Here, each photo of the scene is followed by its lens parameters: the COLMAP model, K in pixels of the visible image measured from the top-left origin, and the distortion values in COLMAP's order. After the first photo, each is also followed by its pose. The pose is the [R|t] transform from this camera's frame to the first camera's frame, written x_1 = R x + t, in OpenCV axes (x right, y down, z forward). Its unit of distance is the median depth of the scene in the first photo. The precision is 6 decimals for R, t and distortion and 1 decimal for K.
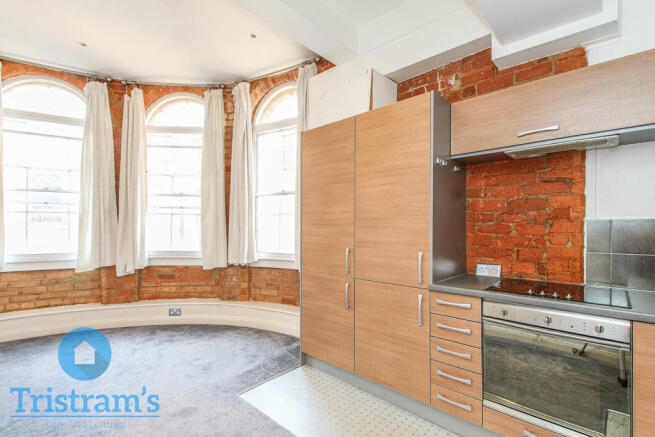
lens RADIAL K [[314.5, 0, 329.4], [0, 314.5, 223.7], [0, 0, 1]] dist [0.033368, -0.002323]
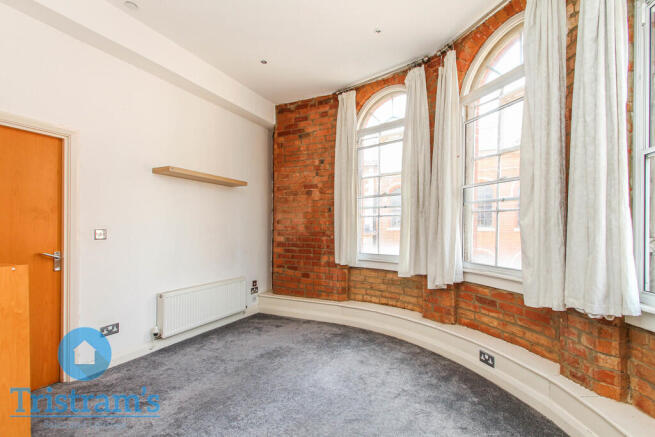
lens RADIAL K [[314.5, 0, 321.1], [0, 314.5, 227.5], [0, 0, 1]] dist [0.033368, -0.002323]
pose [[0.328160, -0.000271, -0.944622, 0.029799], [0.007502, 0.999969, 0.002319, -0.000232], [0.944592, -0.007848, 0.328152, 0.454530]]
